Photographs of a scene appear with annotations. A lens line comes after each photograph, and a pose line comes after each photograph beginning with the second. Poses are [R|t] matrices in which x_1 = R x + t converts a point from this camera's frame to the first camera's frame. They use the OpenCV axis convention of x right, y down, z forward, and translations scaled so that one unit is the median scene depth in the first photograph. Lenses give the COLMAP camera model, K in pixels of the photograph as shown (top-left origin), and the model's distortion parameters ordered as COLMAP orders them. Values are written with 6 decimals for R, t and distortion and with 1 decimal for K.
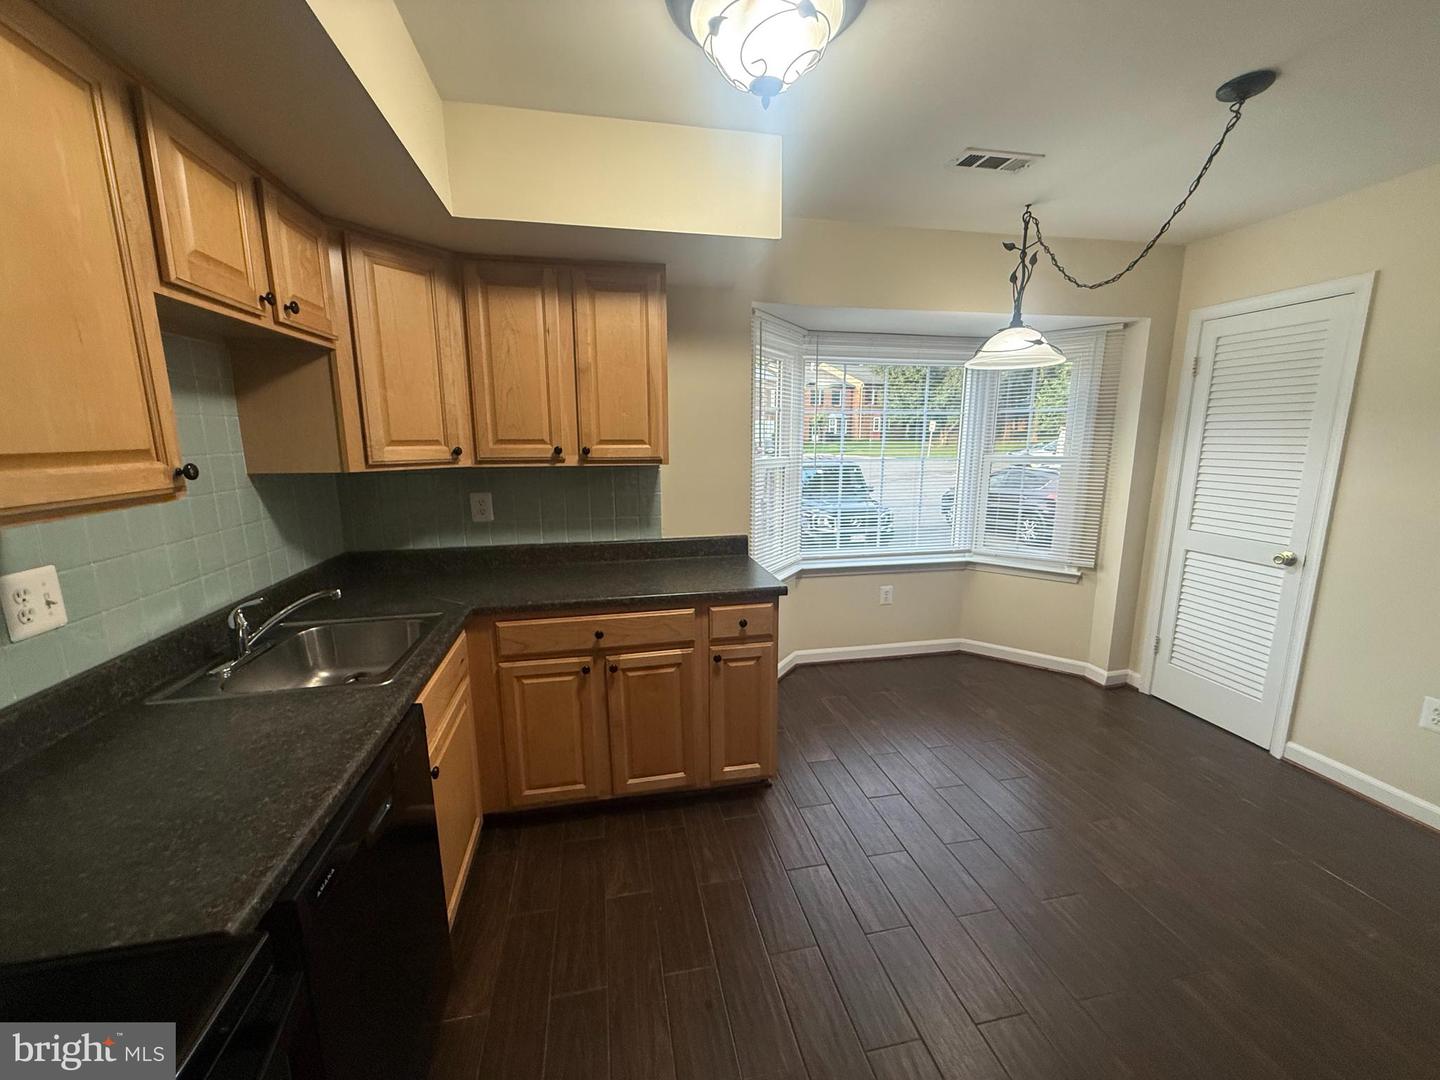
lens RADIAL K [[568.8, 0, 715.9], [0, 568.8, 537.7], [0, 0, 1]] dist [-0.000278, 0.000531]
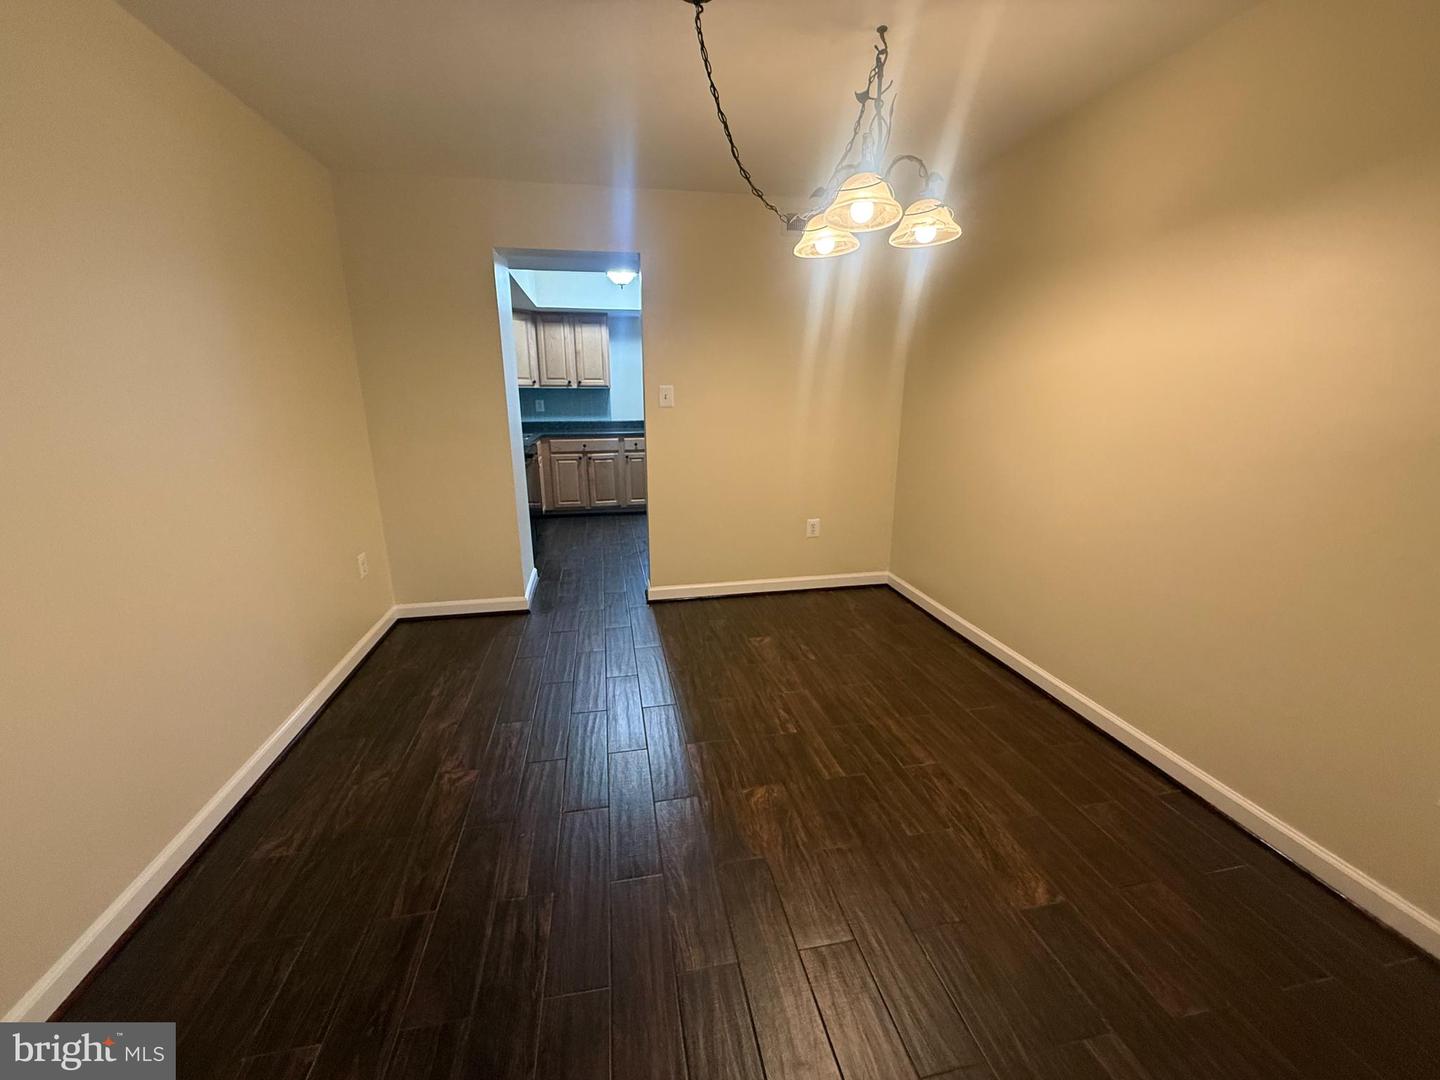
lens RADIAL K [[568.8, 0, 715.9], [0, 568.8, 537.7], [0, 0, 1]] dist [-0.000278, 0.000531]
pose [[0.999921, 0.006472, -0.010774, 0.470251], [-0.005634, 0.997091, 0.076010, 0.388894], [0.011234, -0.075944, 0.997049, -1.813551]]
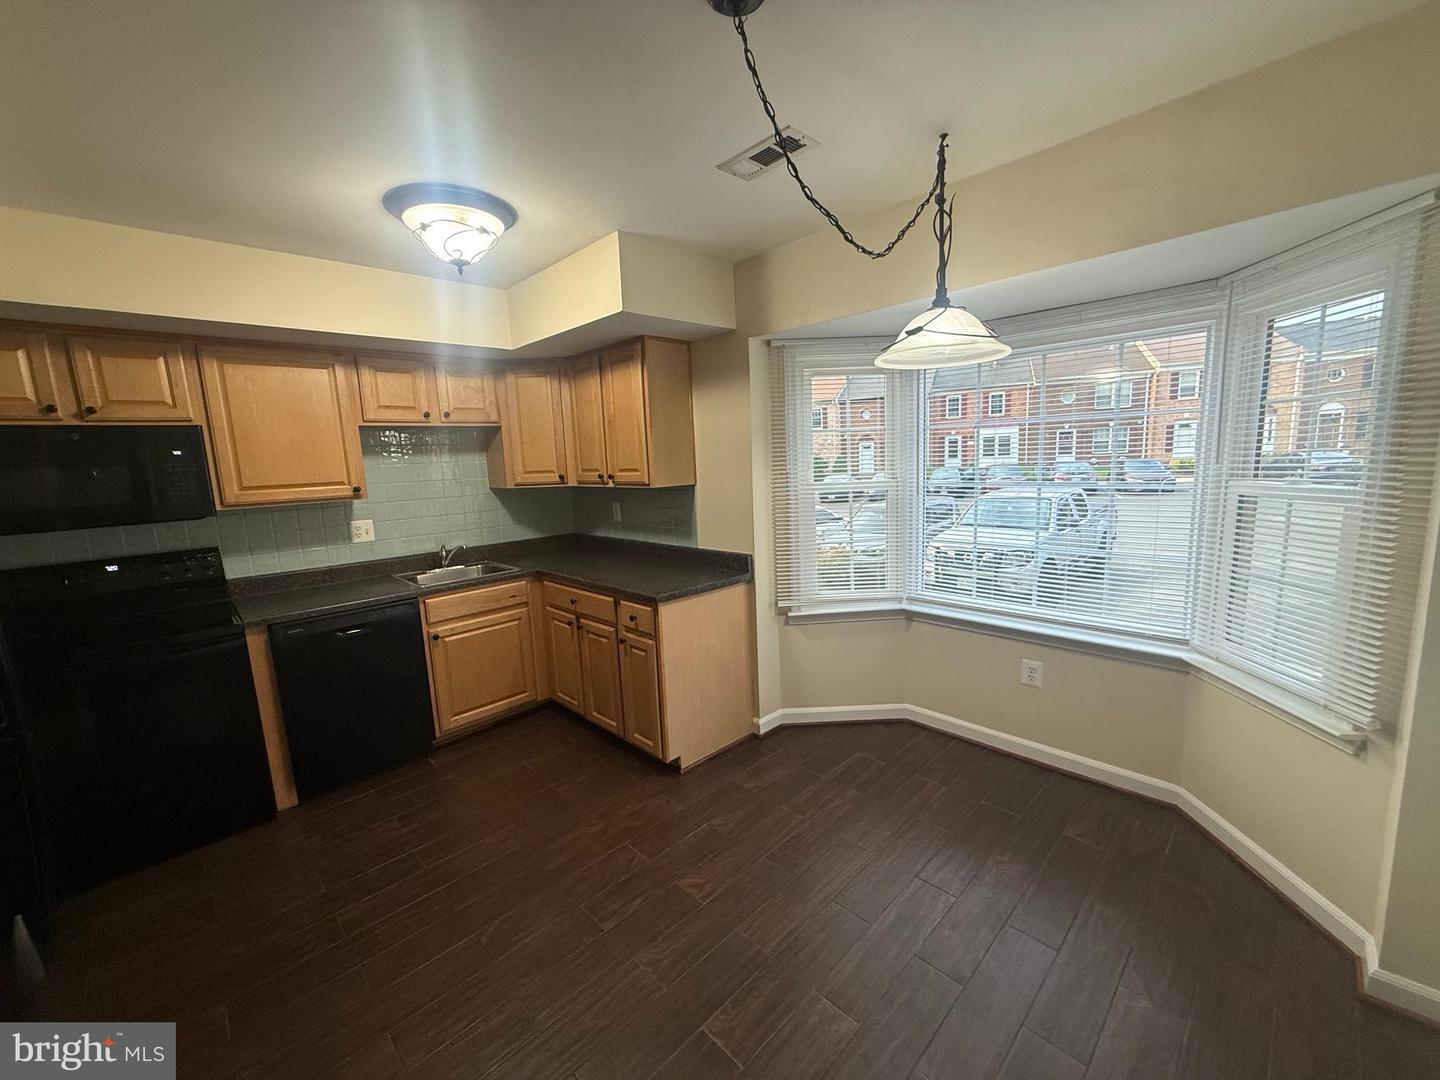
lens RADIAL K [[568.8, 0, 715.9], [0, 568.8, 537.7], [0, 0, 1]] dist [-0.000278, 0.000531]
pose [[0.544795, 0.100155, -0.832567, 1.136002], [-0.111862, 0.992649, 0.046215, -0.098092], [0.831075, 0.067955, 0.551994, 0.449295]]
